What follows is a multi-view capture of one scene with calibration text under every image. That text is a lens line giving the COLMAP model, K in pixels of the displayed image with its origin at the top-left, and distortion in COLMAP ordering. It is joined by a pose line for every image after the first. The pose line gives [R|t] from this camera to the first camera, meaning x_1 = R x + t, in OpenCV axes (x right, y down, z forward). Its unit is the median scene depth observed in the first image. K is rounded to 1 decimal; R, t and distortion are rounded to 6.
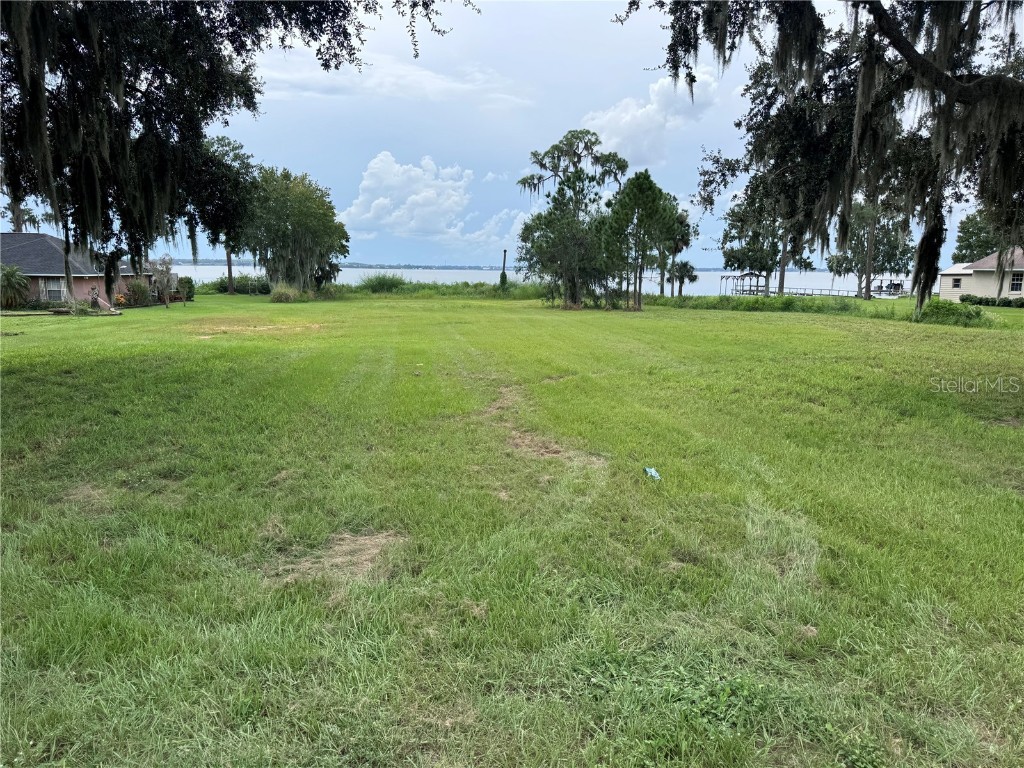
lens RADIAL K [[741.6, 0, 516.8], [0, 741.6, 406.0], [0, 0, 1]] dist [0.071174, -0.072229]
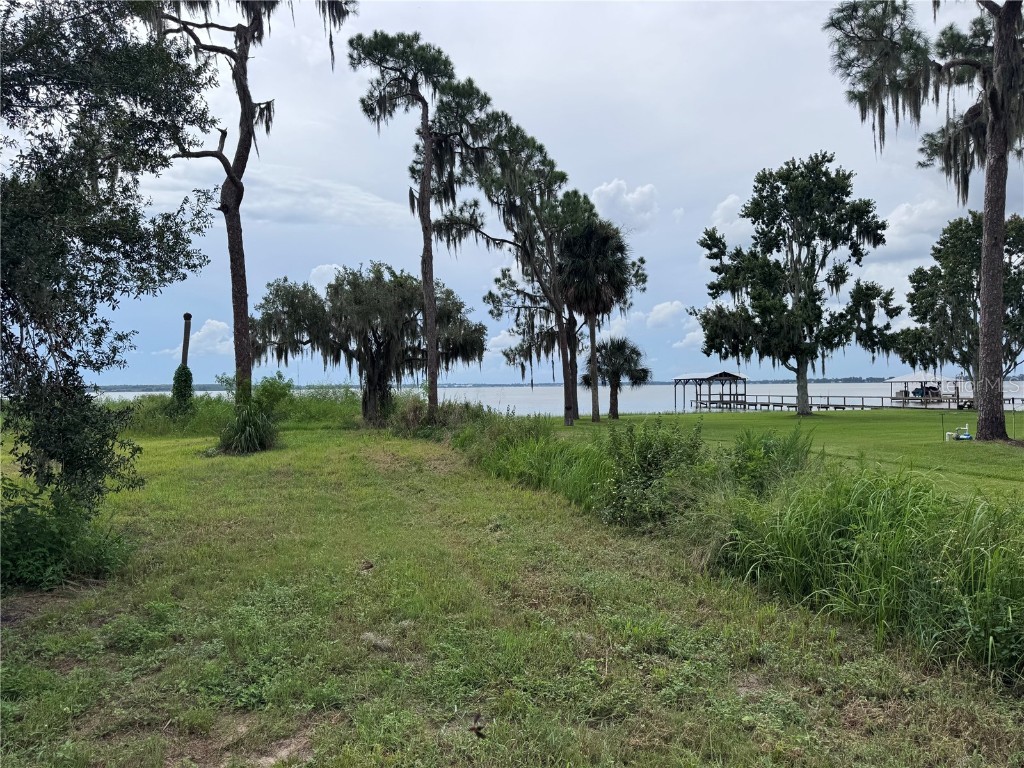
lens RADIAL K [[741.6, 0, 511.9], [0, 741.6, 390.9], [0, 0, 1]] dist [0.071174, -0.072229]
pose [[0.996495, -0.023824, 0.080189, 0.161429], [0.037547, 0.983986, -0.174248, -0.113738], [-0.074753, 0.176648, 0.981431, 0.741823]]
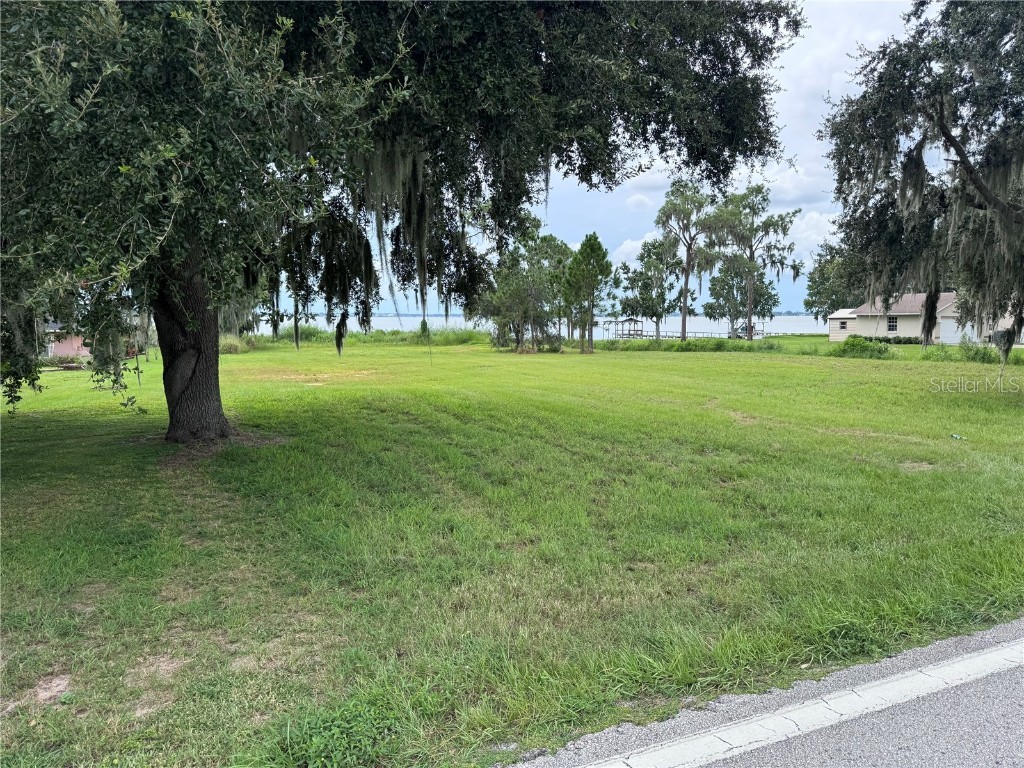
lens RADIAL K [[741.6, 0, 511.9], [0, 741.6, 388.2], [0, 0, 1]] dist [0.071174, -0.072229]
pose [[0.981928, -0.031576, 0.186600, -0.118984], [0.047178, 0.995696, -0.079774, 0.006883], [-0.183278, 0.087136, 0.979192, -0.057063]]
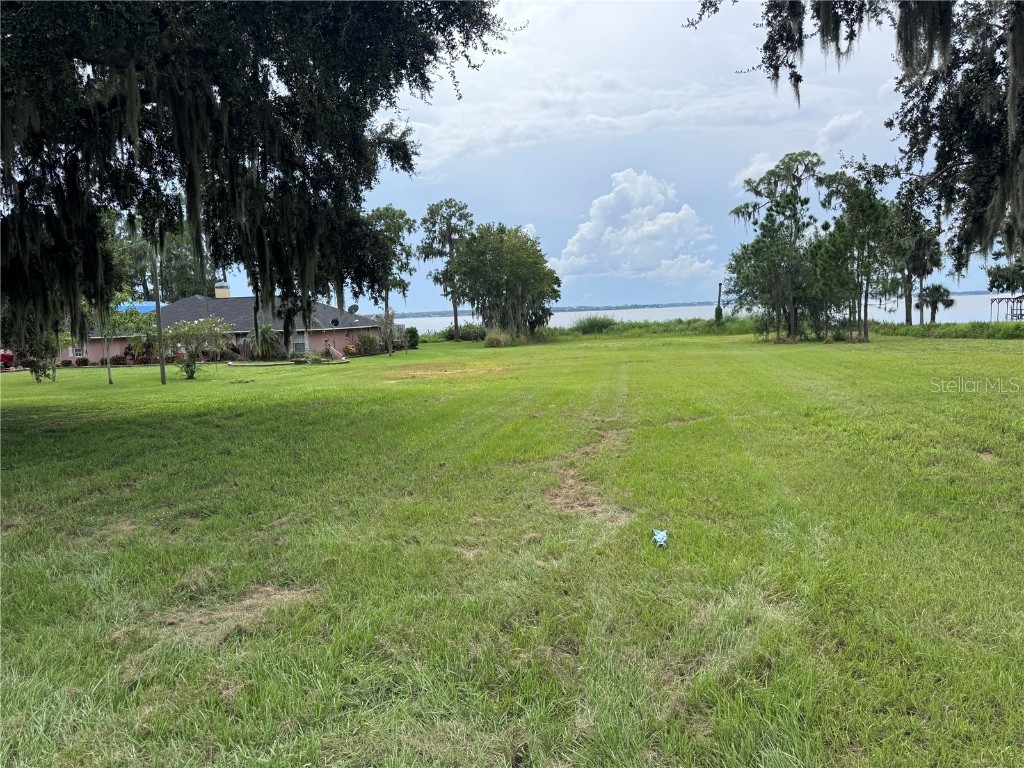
lens RADIAL K [[741.6, 0, 502.1], [0, 741.6, 403.5], [0, 0, 1]] dist [0.071174, -0.072229]
pose [[0.947946, -0.008861, -0.318309, 0.028445], [-0.009147, 0.998442, -0.055036, -0.001068], [0.318301, 0.055082, 0.946388, 0.012744]]
